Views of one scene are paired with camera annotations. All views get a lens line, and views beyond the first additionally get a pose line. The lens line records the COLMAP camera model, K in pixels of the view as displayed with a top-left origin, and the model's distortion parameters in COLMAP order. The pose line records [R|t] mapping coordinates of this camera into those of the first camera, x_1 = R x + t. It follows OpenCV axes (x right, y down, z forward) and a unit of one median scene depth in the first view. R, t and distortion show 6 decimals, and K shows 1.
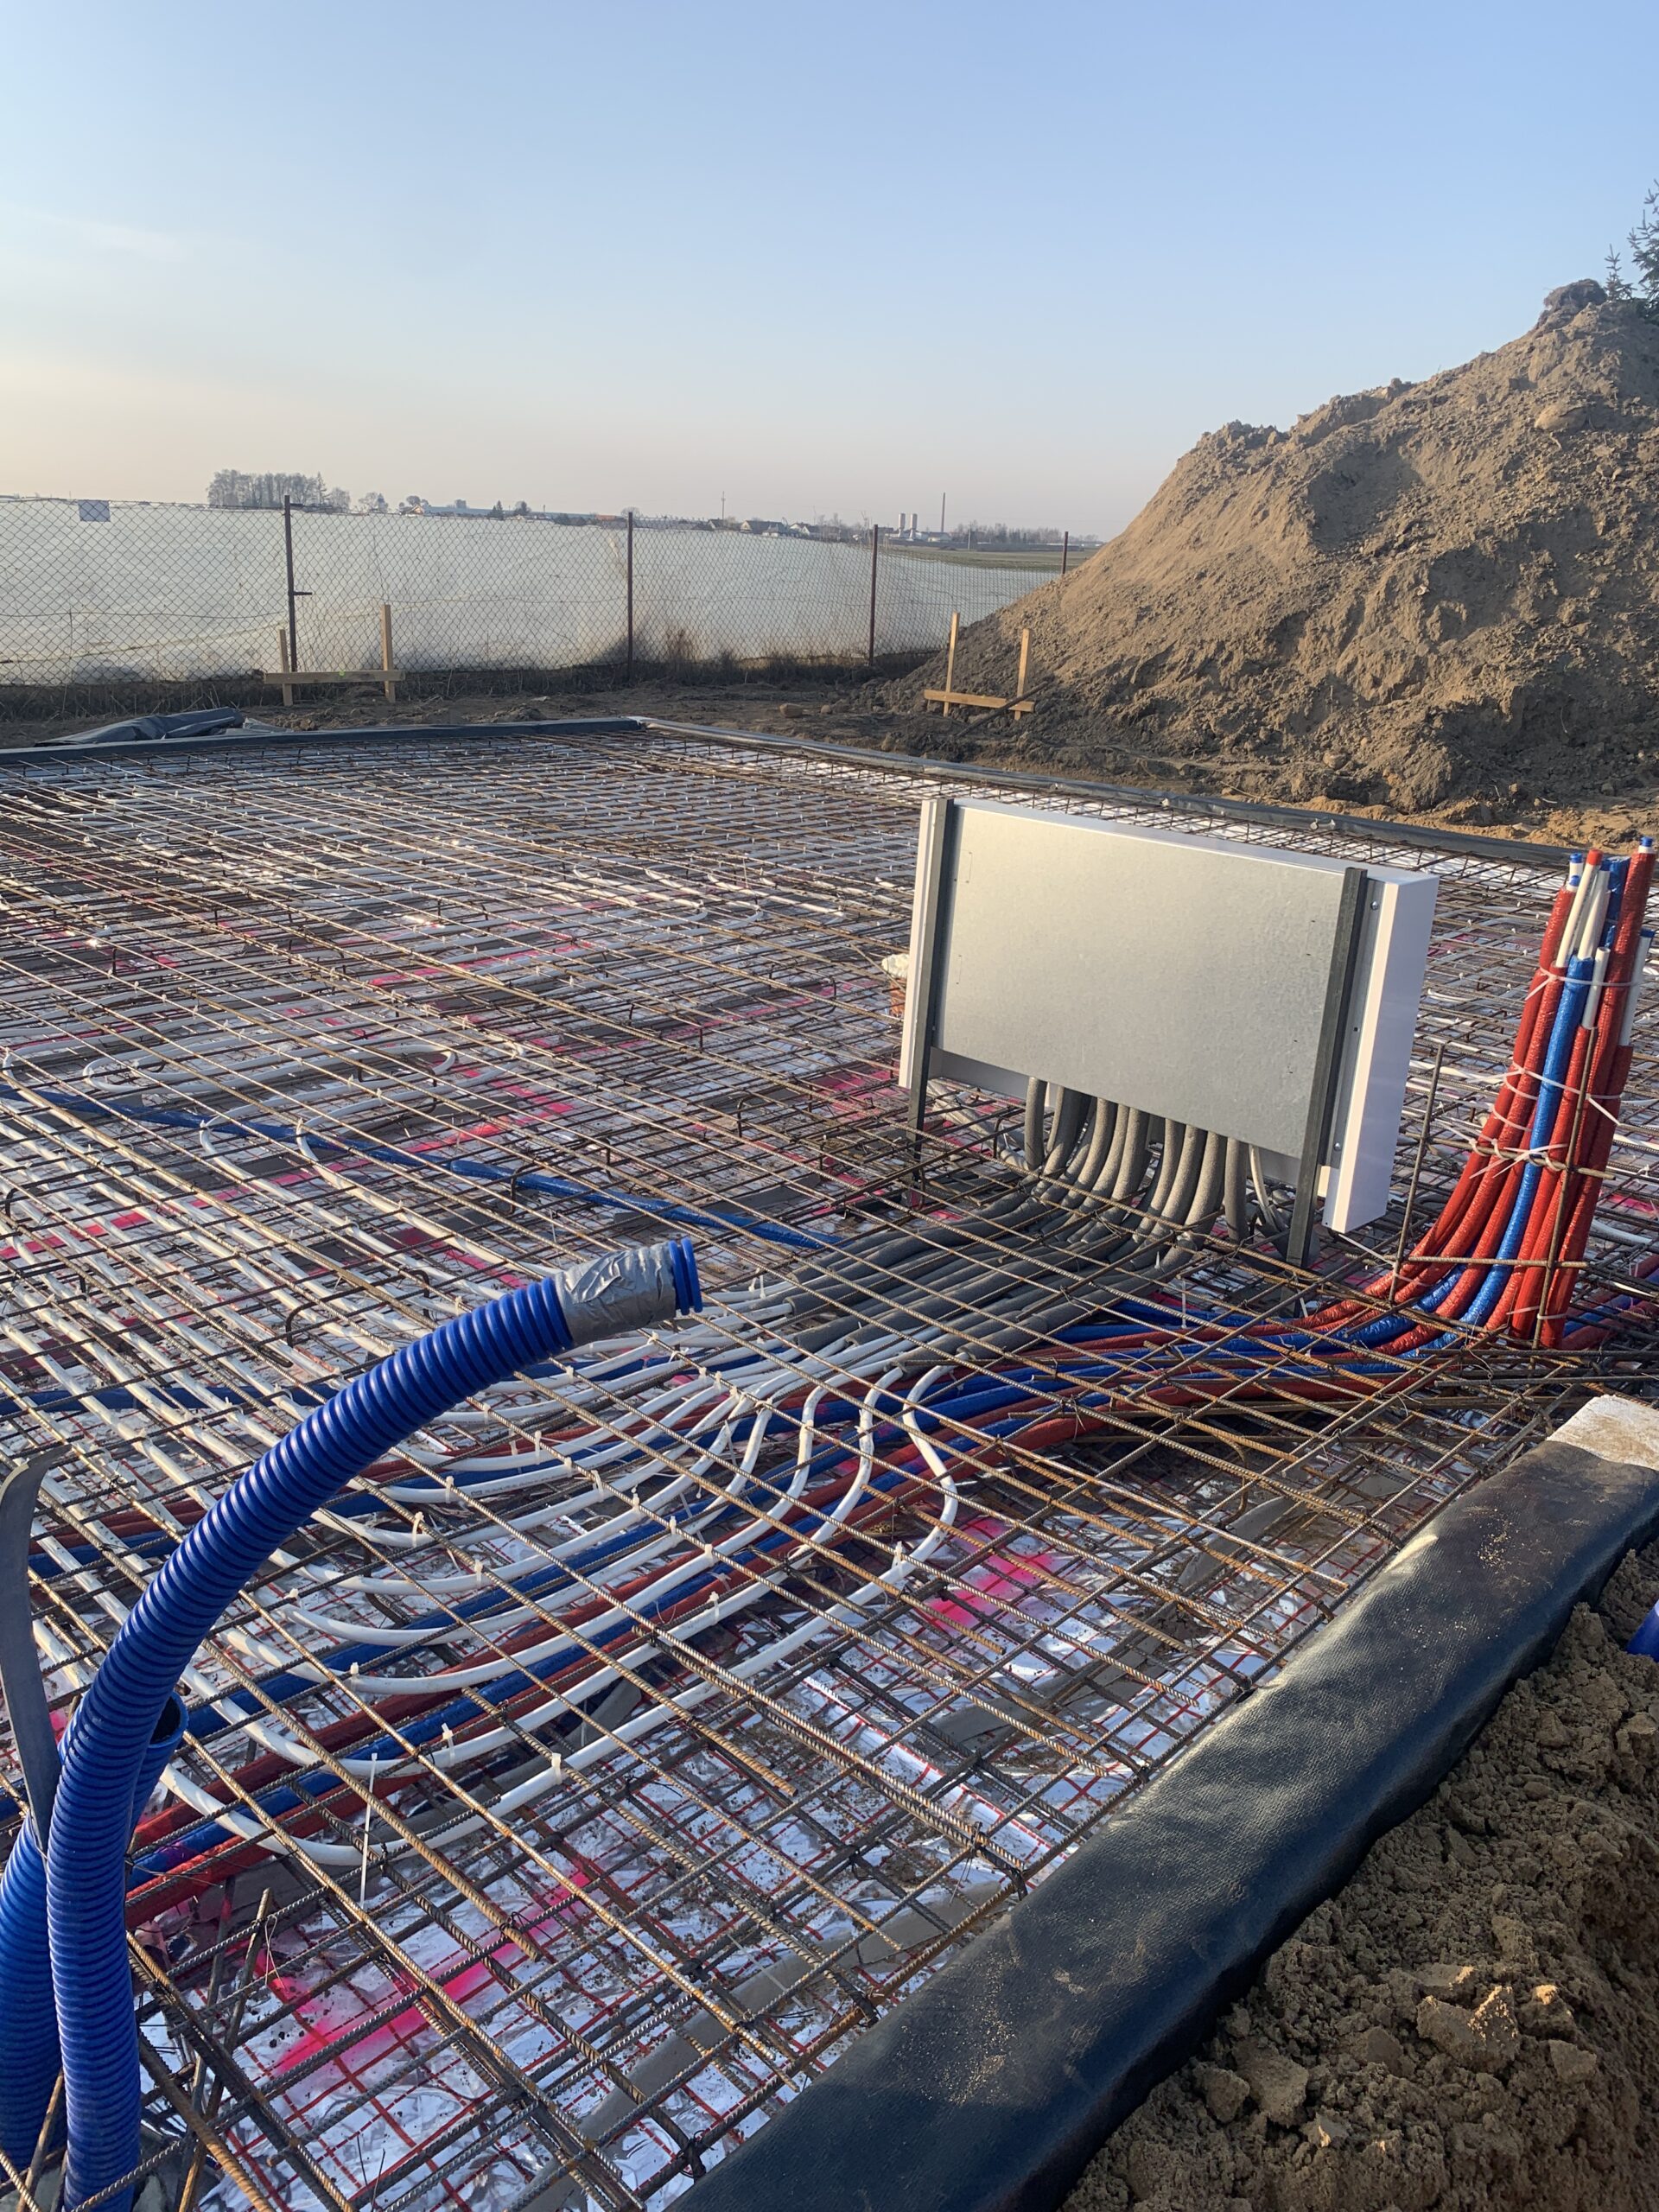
lens RADIAL K [[1702.7, 0, 829.5], [0, 1702.7, 1106.0], [0, 0, 1]] dist [0.002341, -0.003603]
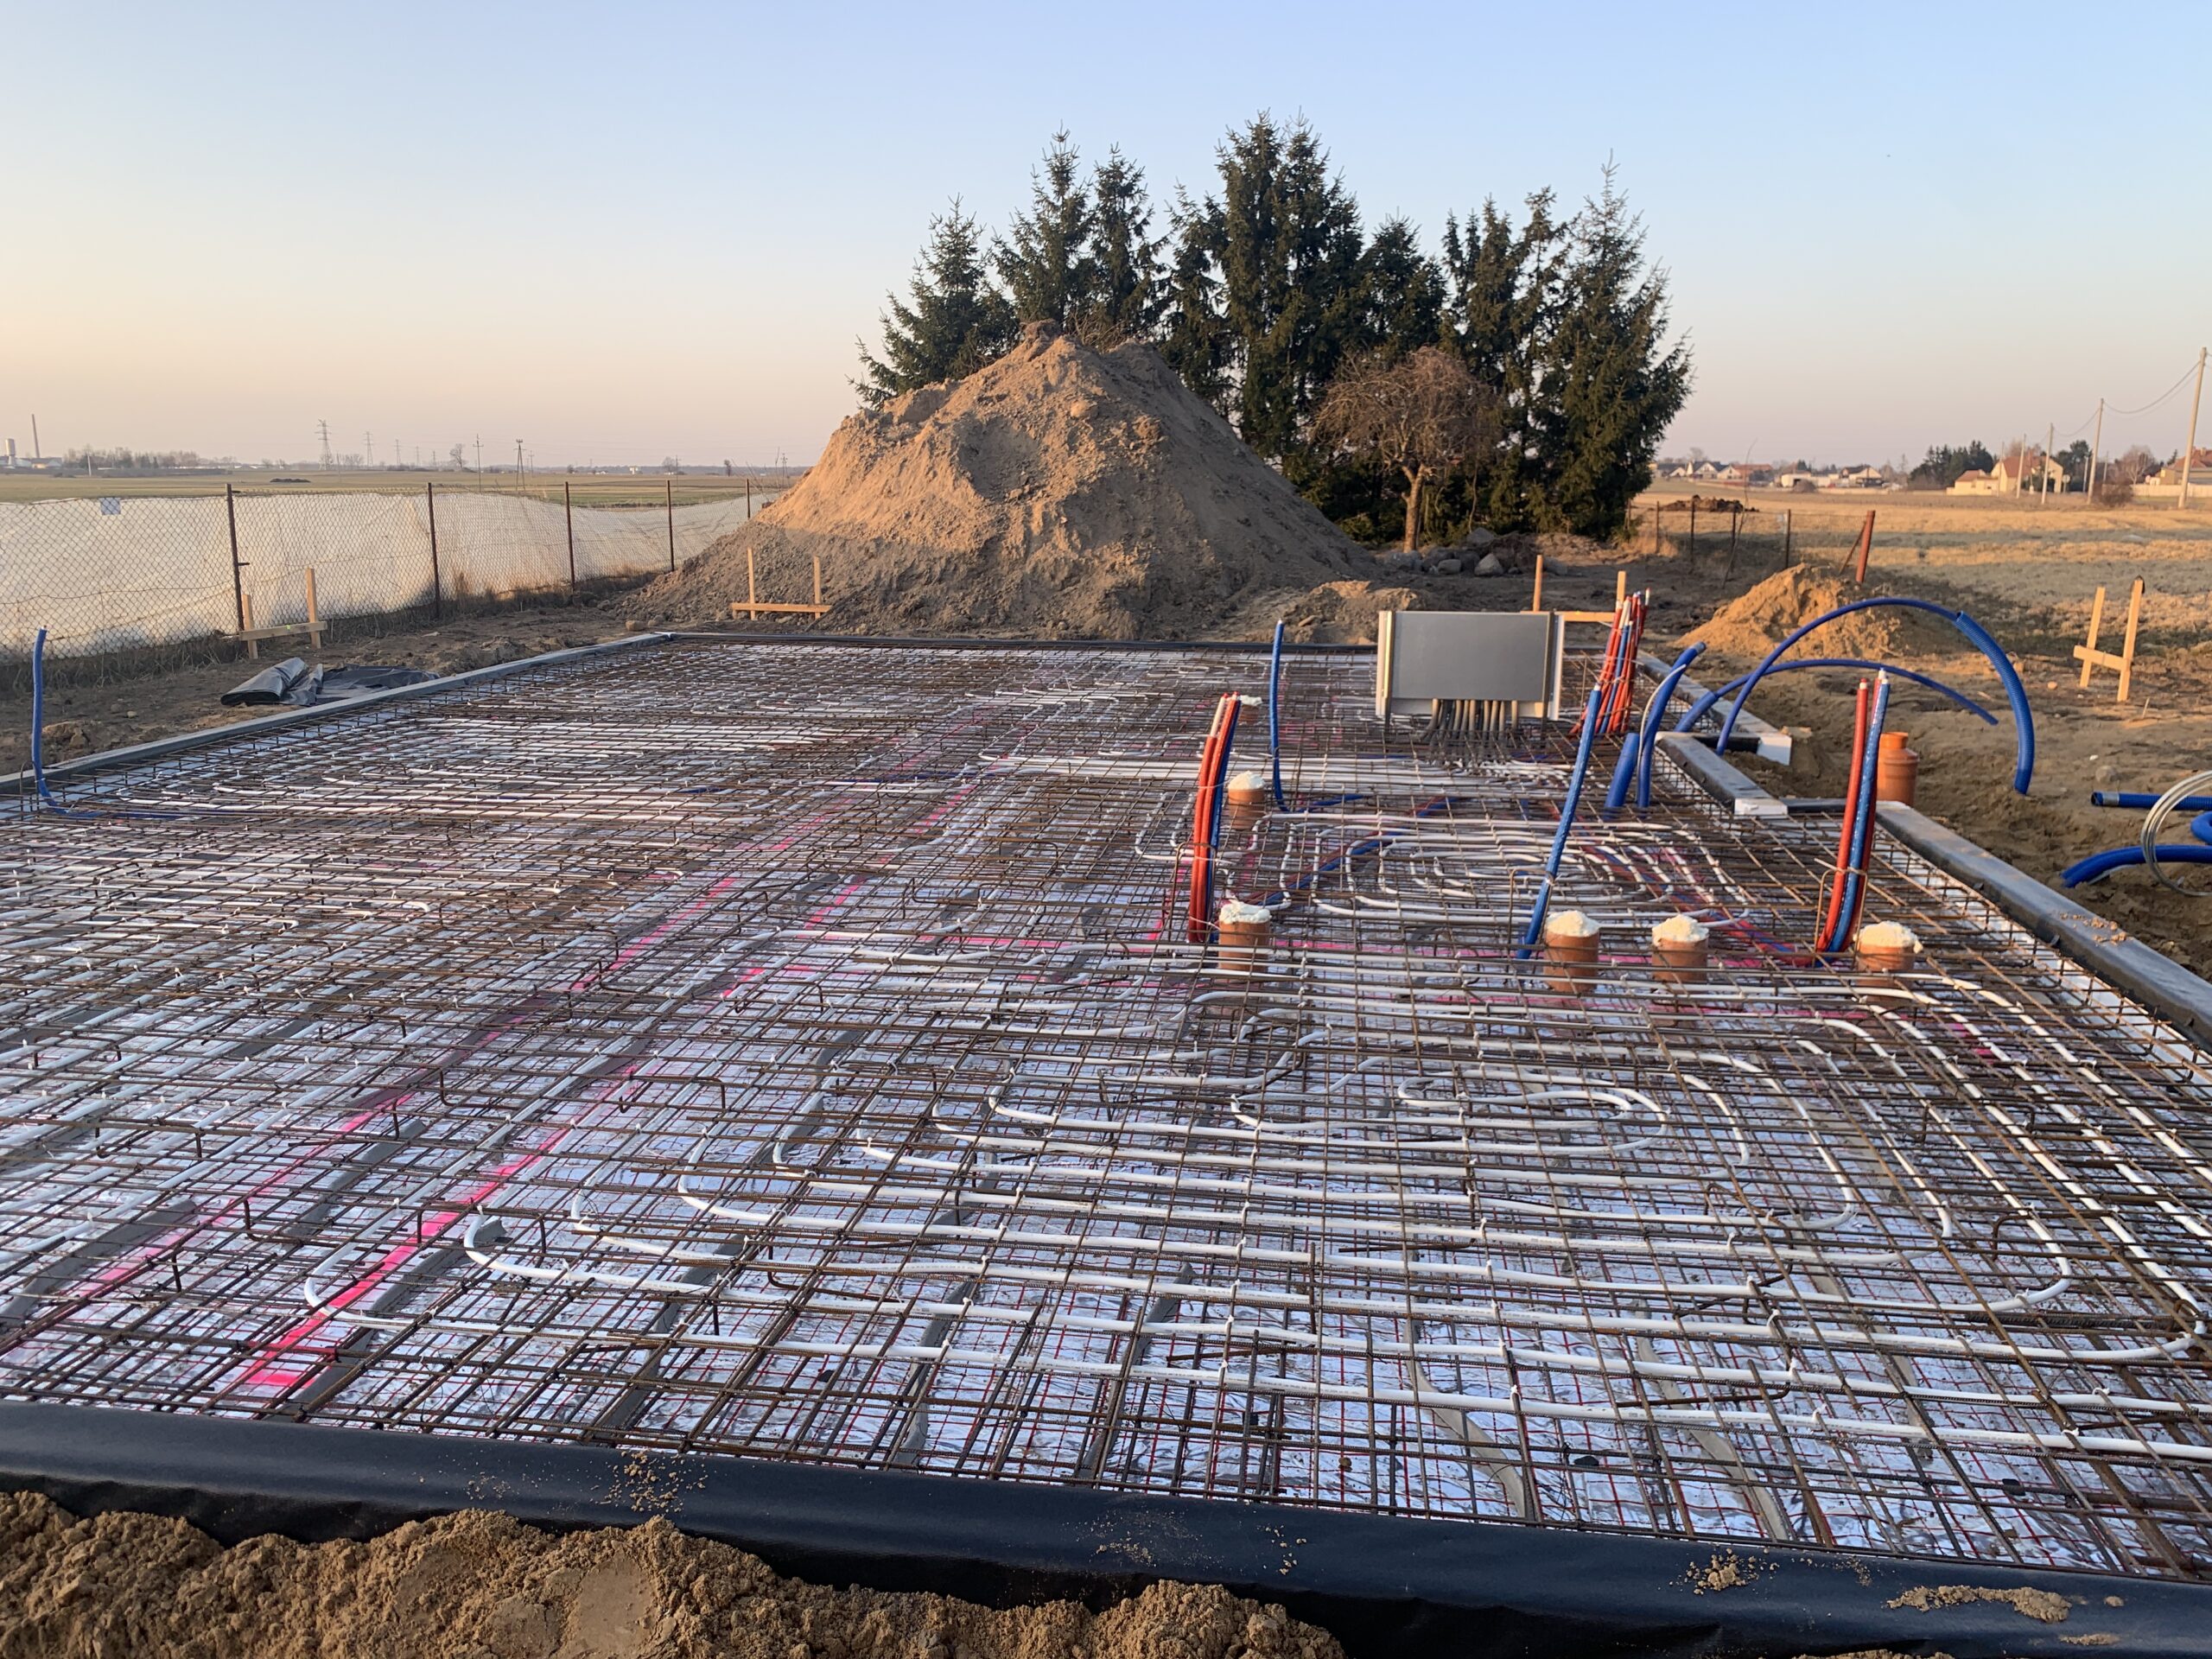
lens RADIAL K [[1702.7, 0, 1106.0], [0, 1702.7, 829.5], [0, 0, 1]] dist [0.002341, -0.003603]
pose [[0.809223, -0.151232, 0.567703, -0.525125], [0.208485, 0.977332, -0.036828, 0.049584], [-0.549265, 0.148159, 0.822409, -0.280911]]
